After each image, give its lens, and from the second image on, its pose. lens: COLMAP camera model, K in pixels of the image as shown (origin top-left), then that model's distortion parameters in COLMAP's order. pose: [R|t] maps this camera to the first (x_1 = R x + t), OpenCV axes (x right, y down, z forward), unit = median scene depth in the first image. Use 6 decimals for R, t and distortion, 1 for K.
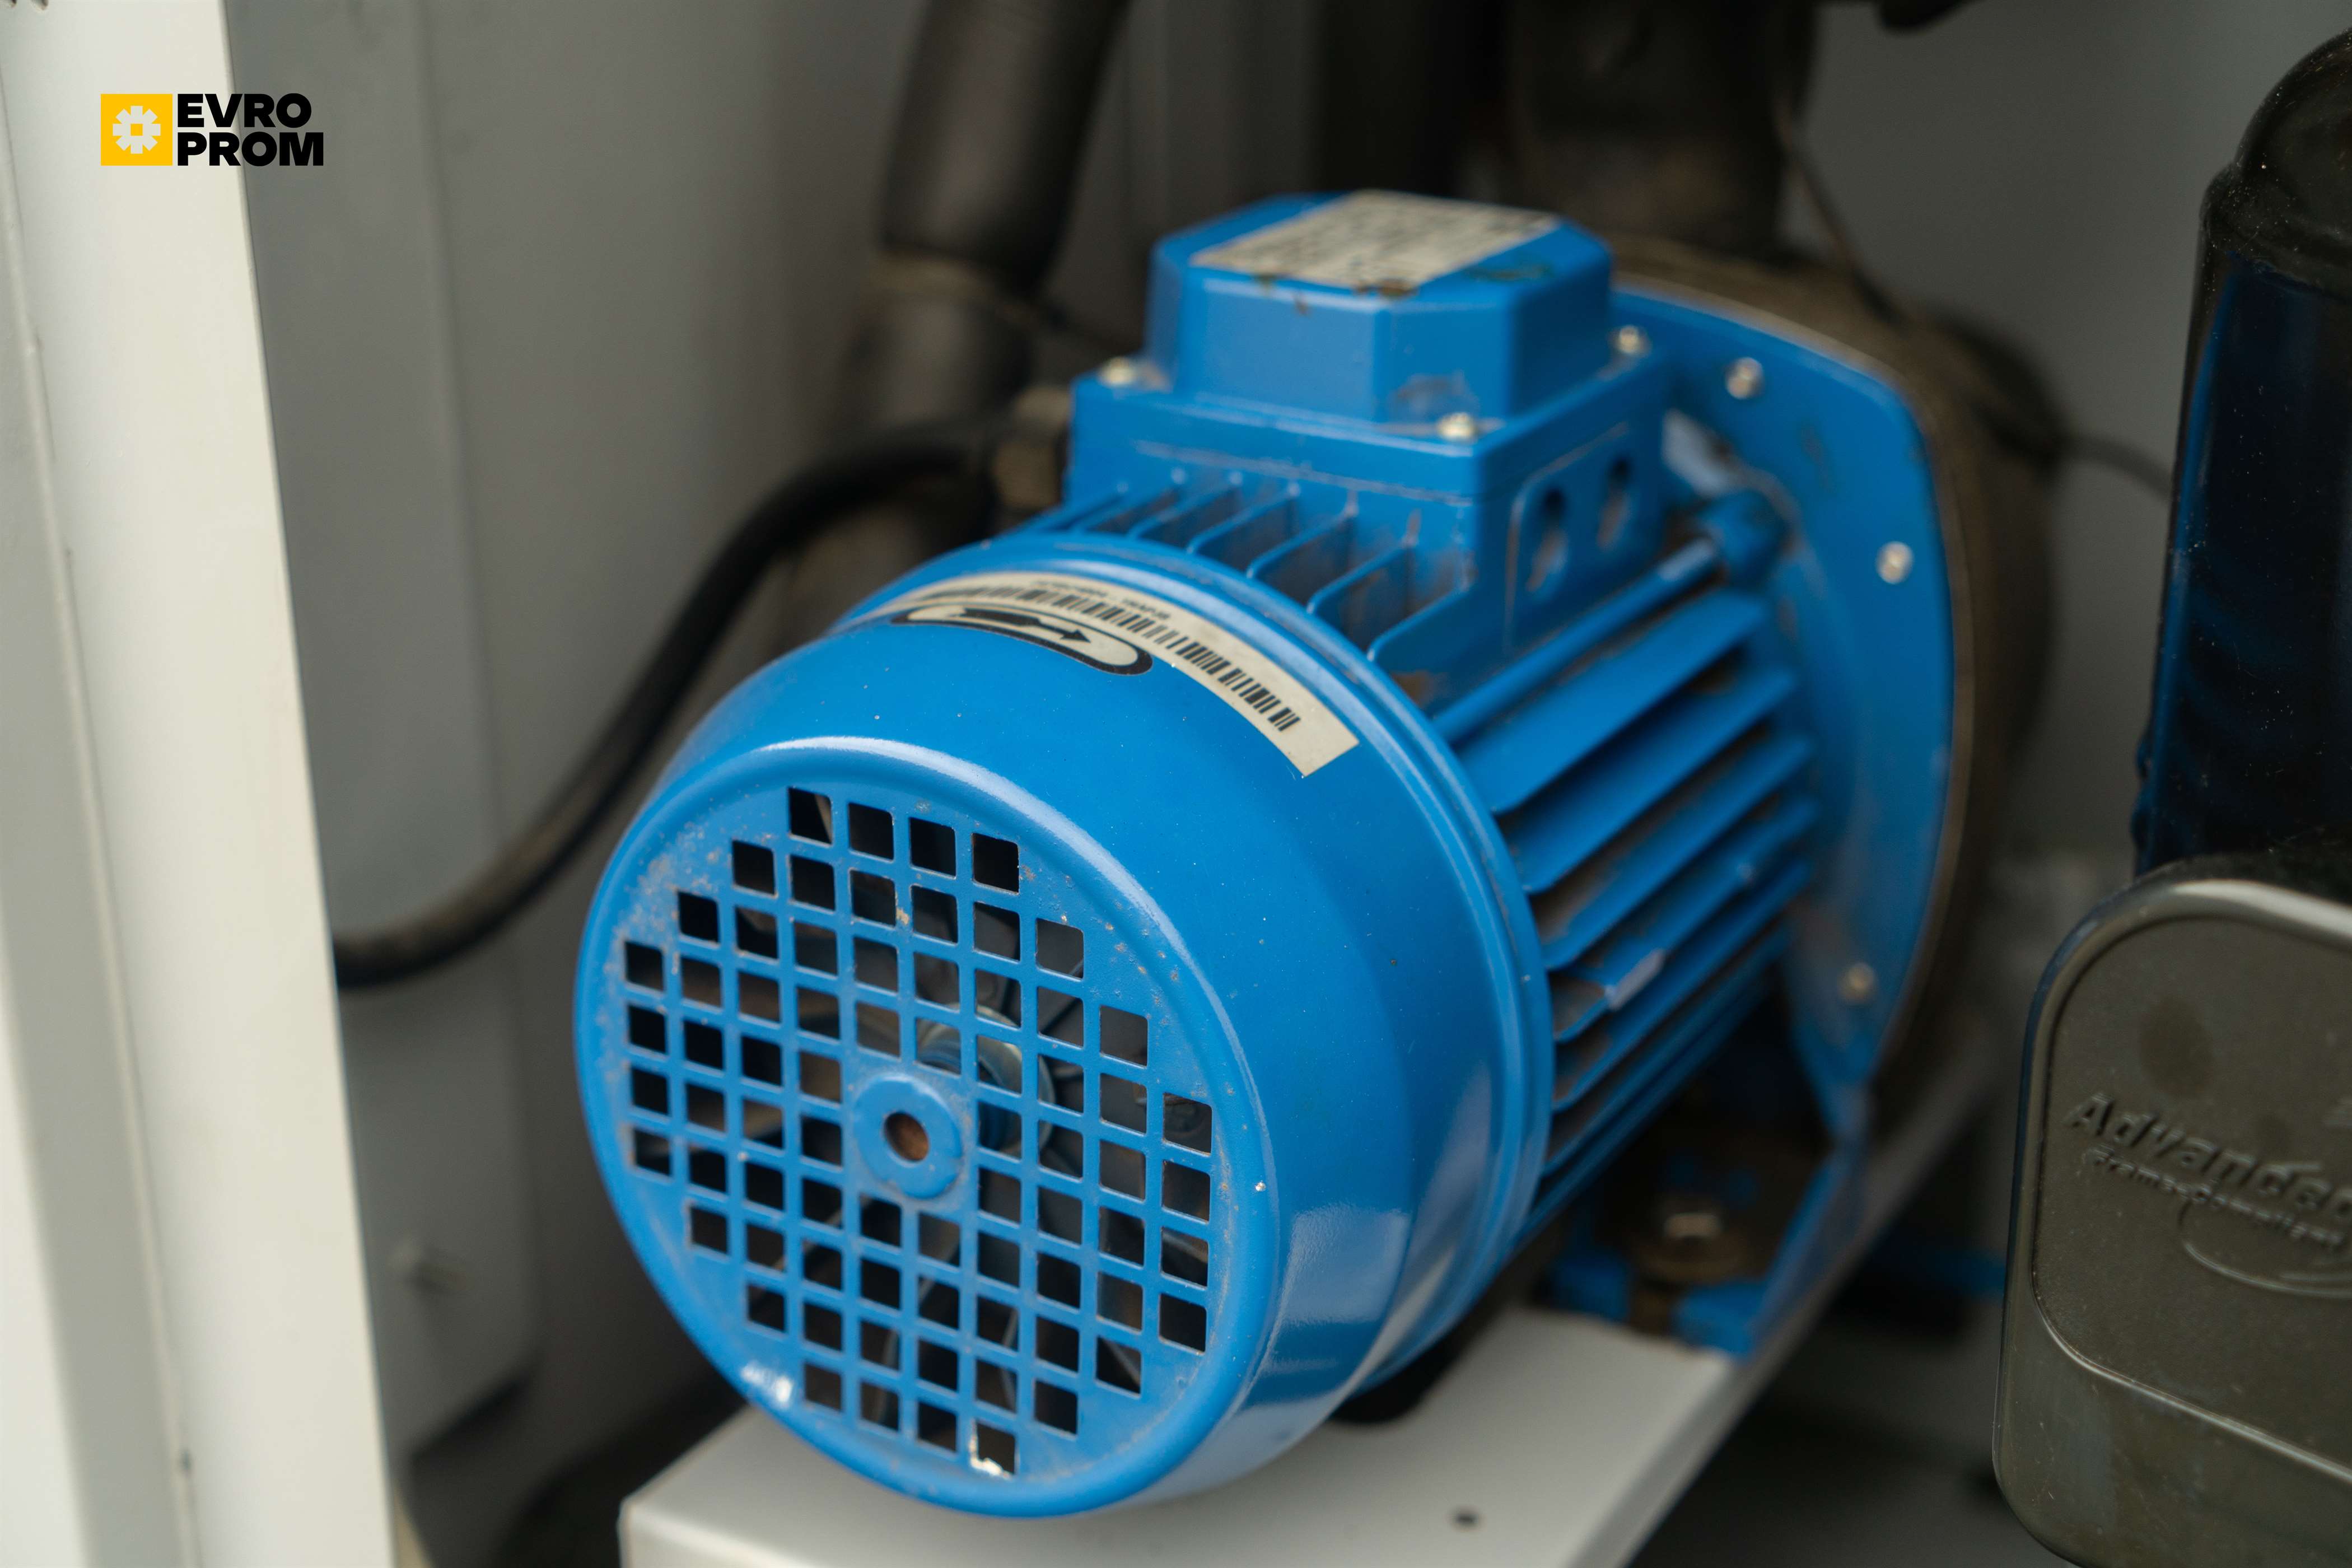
lens RADIAL K [[3312.4, 0, 1174.4], [0, 3312.4, 782.2], [0, 0, 1]] dist [0.025071, 0.000000]
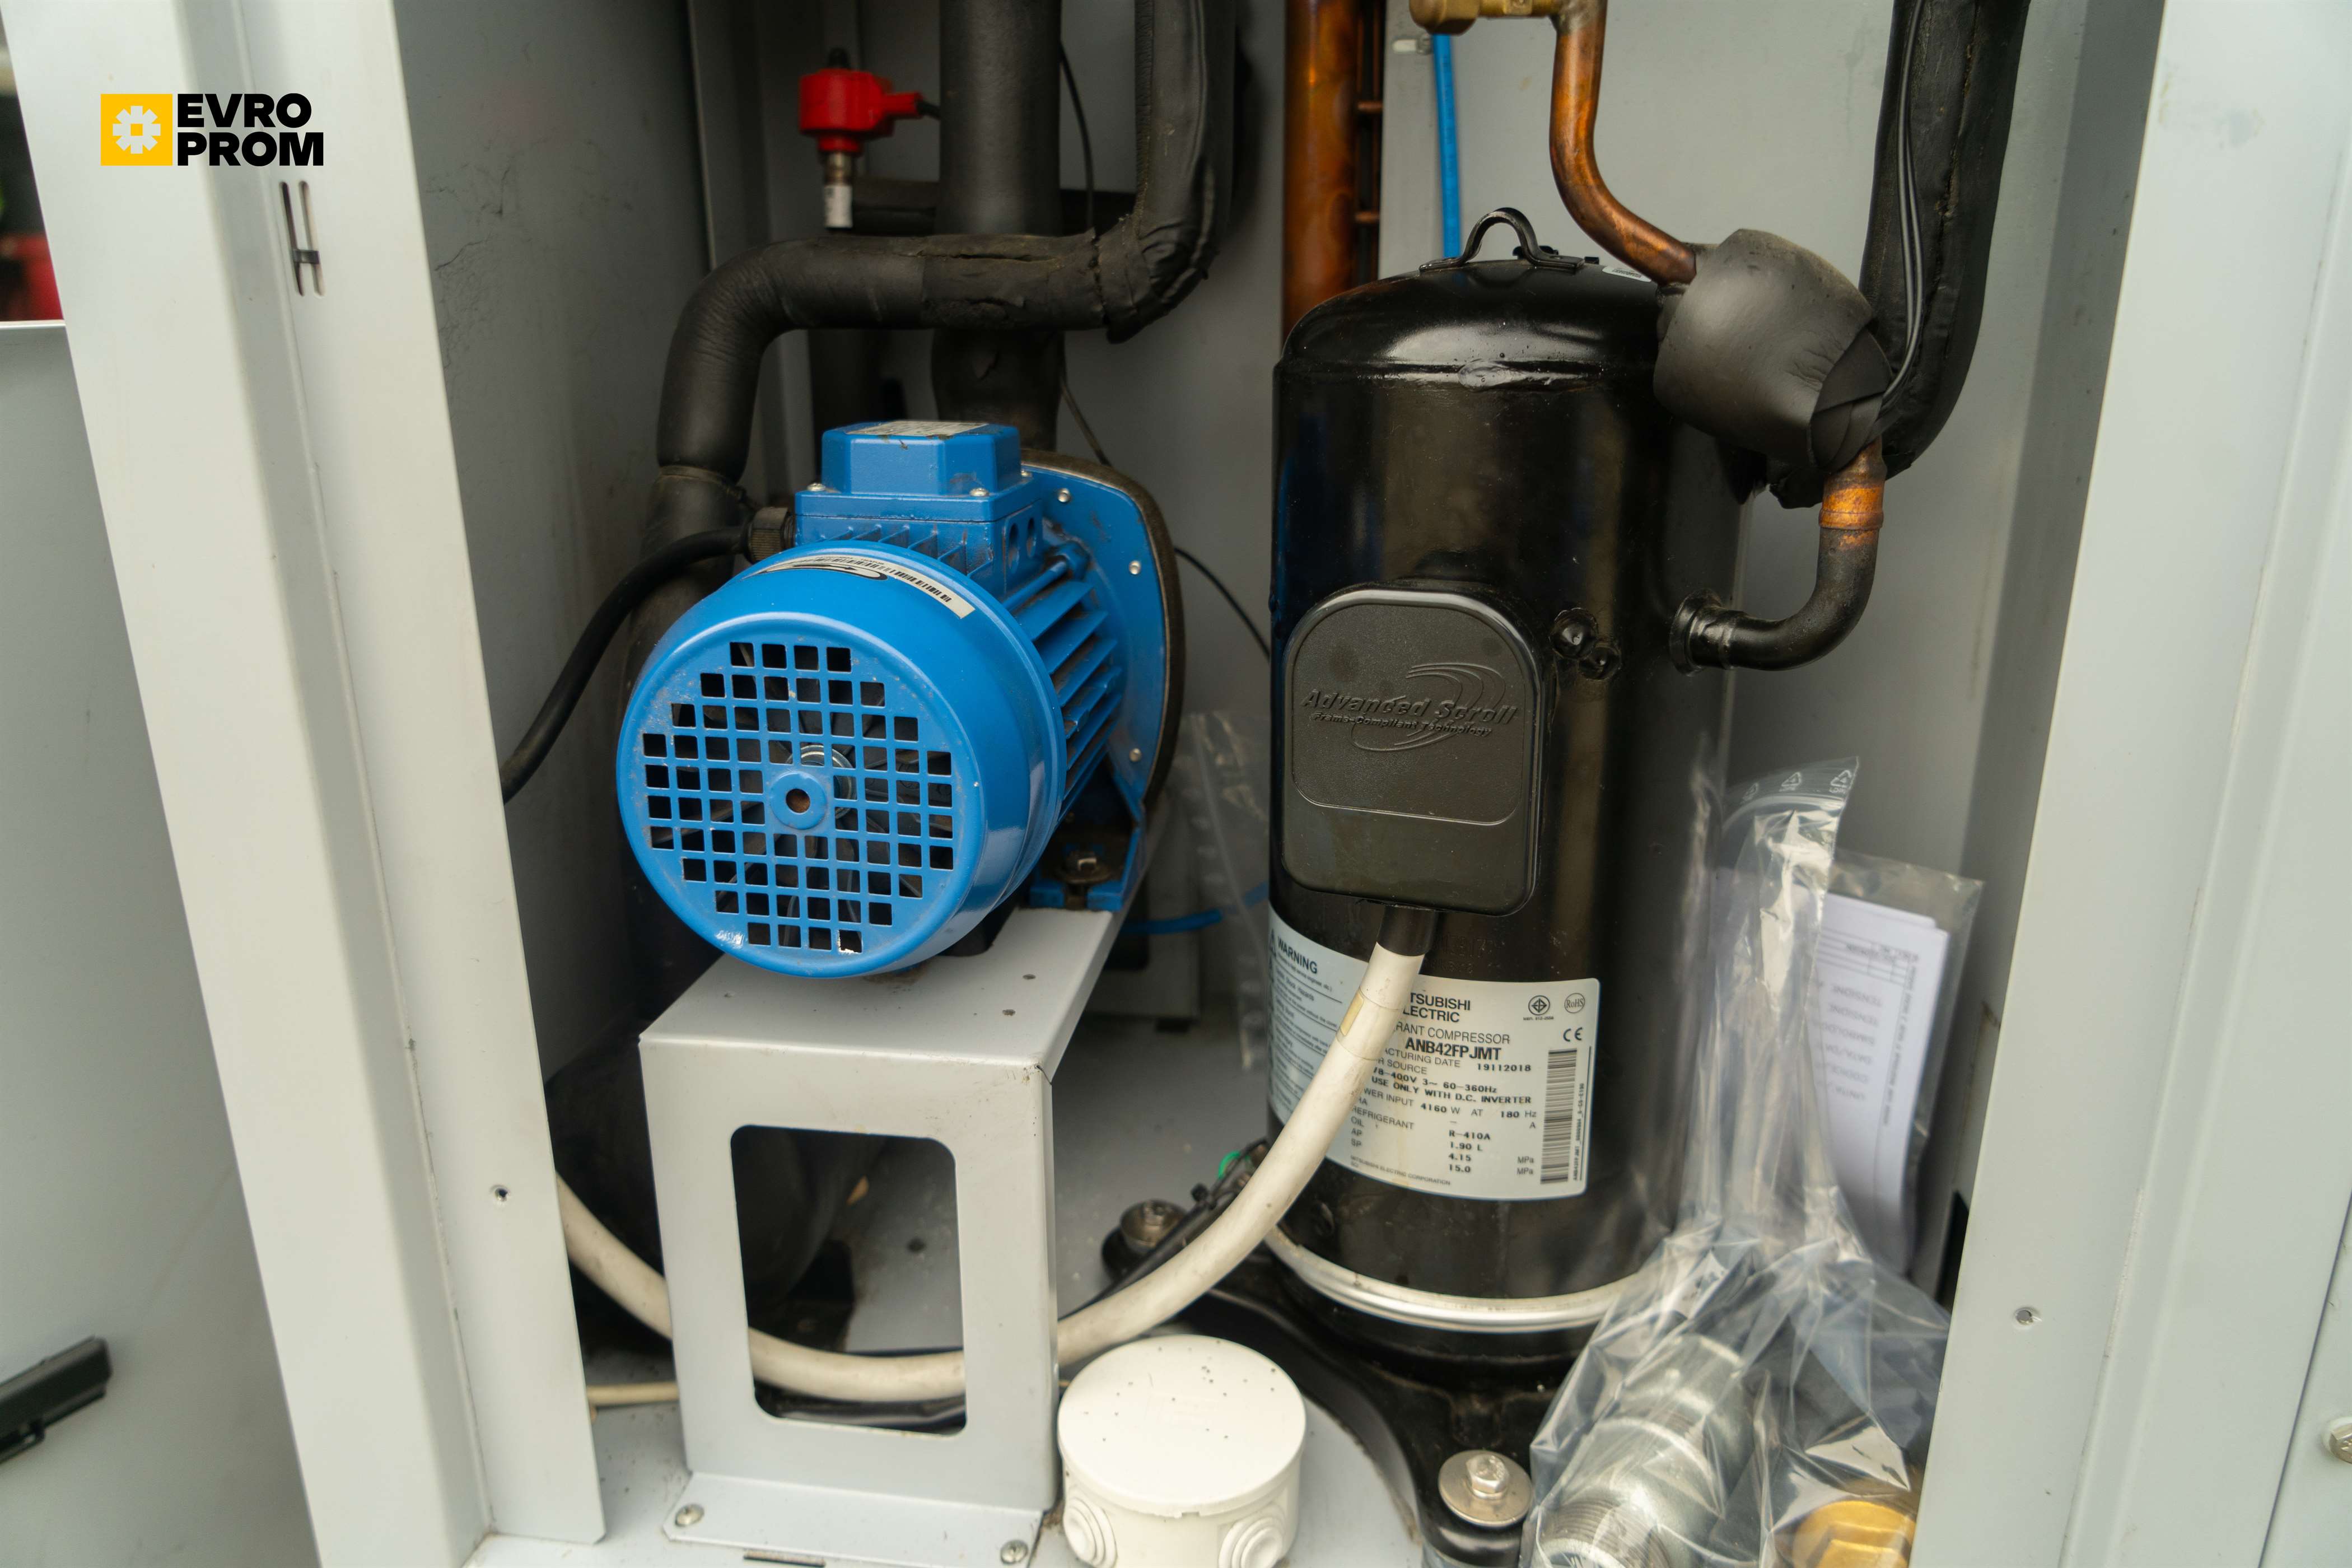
lens RADIAL K [[1587.4, 0, 1187.4], [0, 1587.4, 780.5], [0, 0, 1]] dist [-0.019809, 0.006912]
pose [[0.926272, -0.110465, 0.360303, -0.214774], [0.135015, 0.989883, -0.043611, 0.171024], [-0.351840, 0.089042, 0.931815, -0.071852]]
